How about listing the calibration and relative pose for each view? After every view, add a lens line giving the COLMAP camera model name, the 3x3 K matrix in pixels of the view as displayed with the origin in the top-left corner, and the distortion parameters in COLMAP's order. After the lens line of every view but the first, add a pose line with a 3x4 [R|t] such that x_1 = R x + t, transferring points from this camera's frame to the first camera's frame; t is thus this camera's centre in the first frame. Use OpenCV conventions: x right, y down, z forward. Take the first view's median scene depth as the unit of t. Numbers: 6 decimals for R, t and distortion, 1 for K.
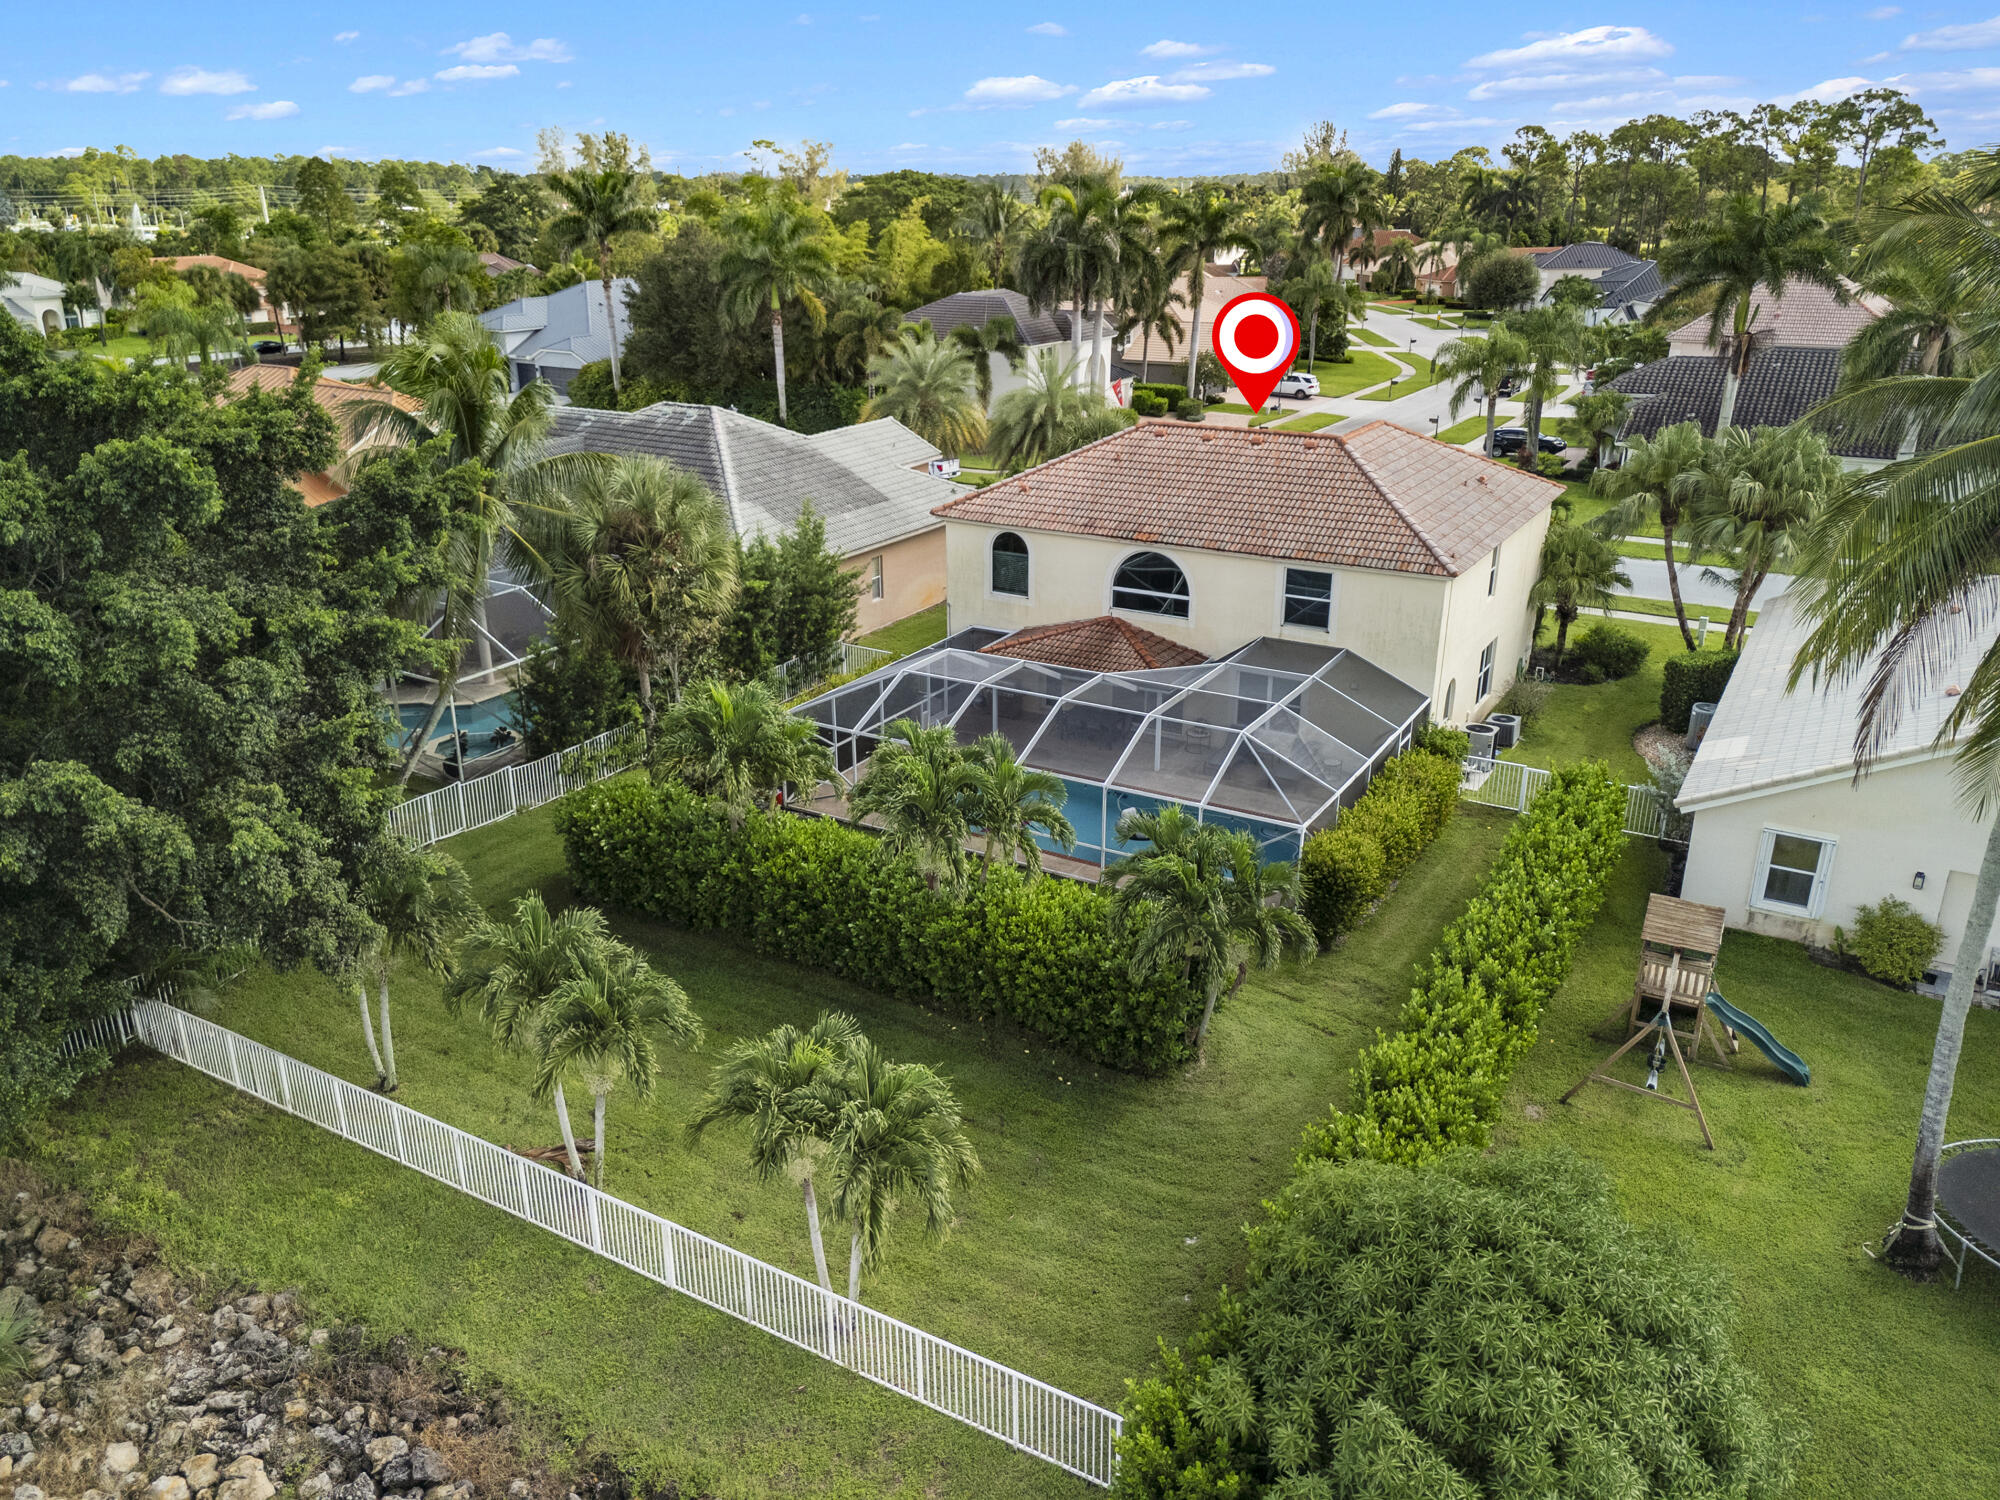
lens RADIAL K [[1396.0, 0, 978.0], [0, 1396.0, 748.9], [0, 0, 1]] dist [0.048170, -0.041899]
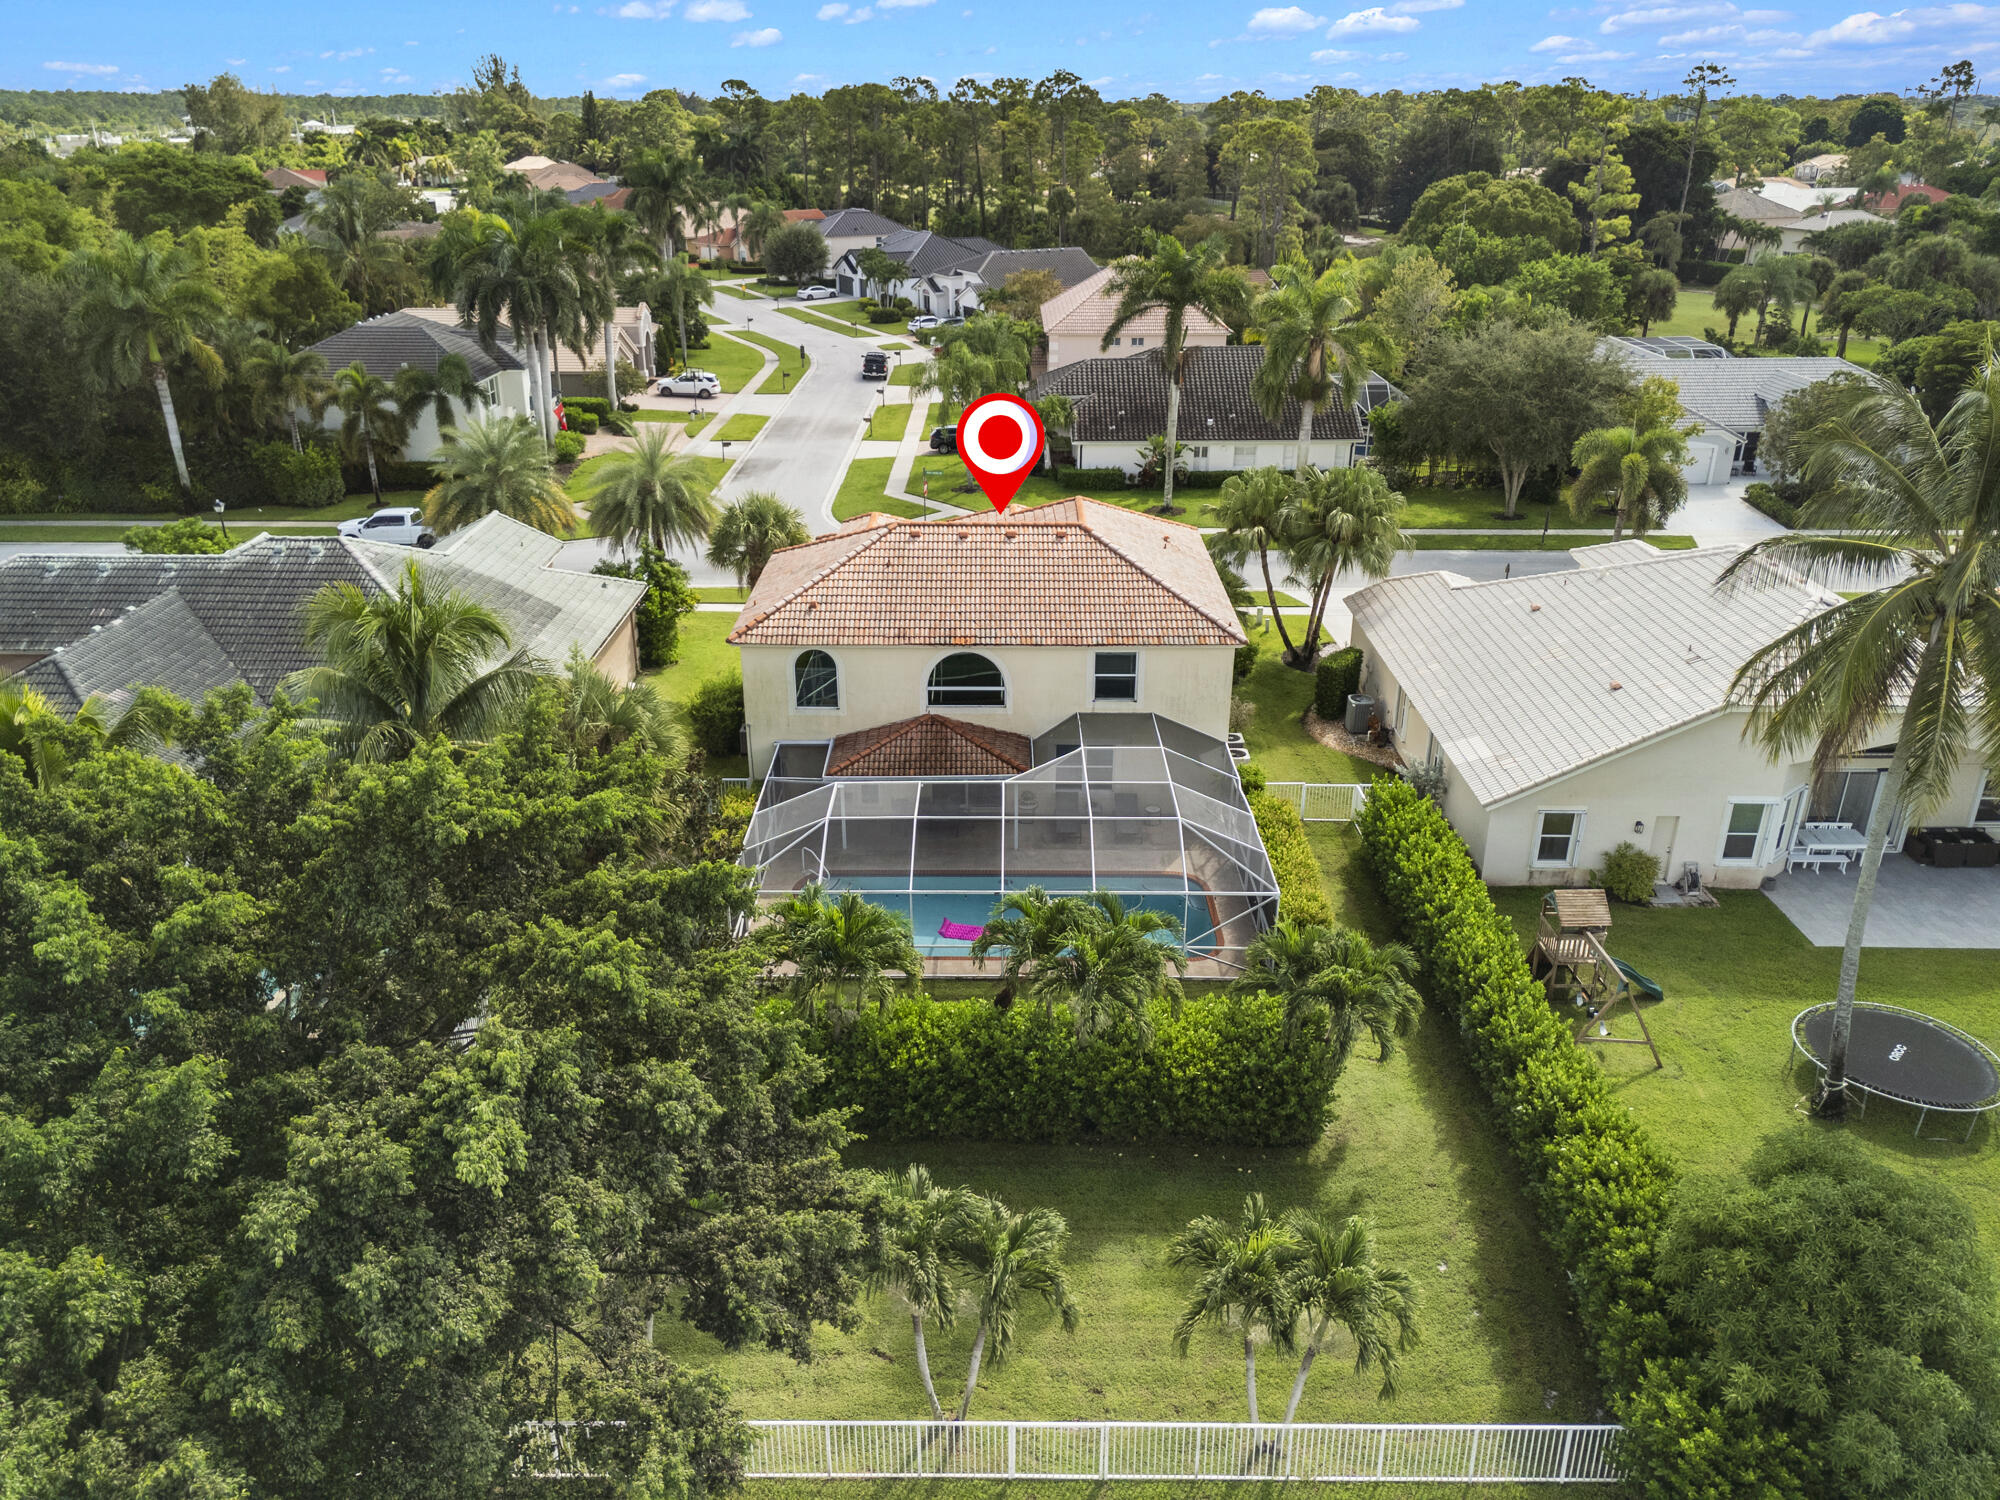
lens RADIAL K [[1396.0, 0, 978.0], [0, 1396.0, 748.9], [0, 0, 1]] dist [0.048170, -0.041899]
pose [[0.874978, -0.197325, 0.442126, -0.336004], [0.183518, 0.980205, 0.074288, -0.135888], [-0.448033, 0.016138, 0.893871, 0.025166]]
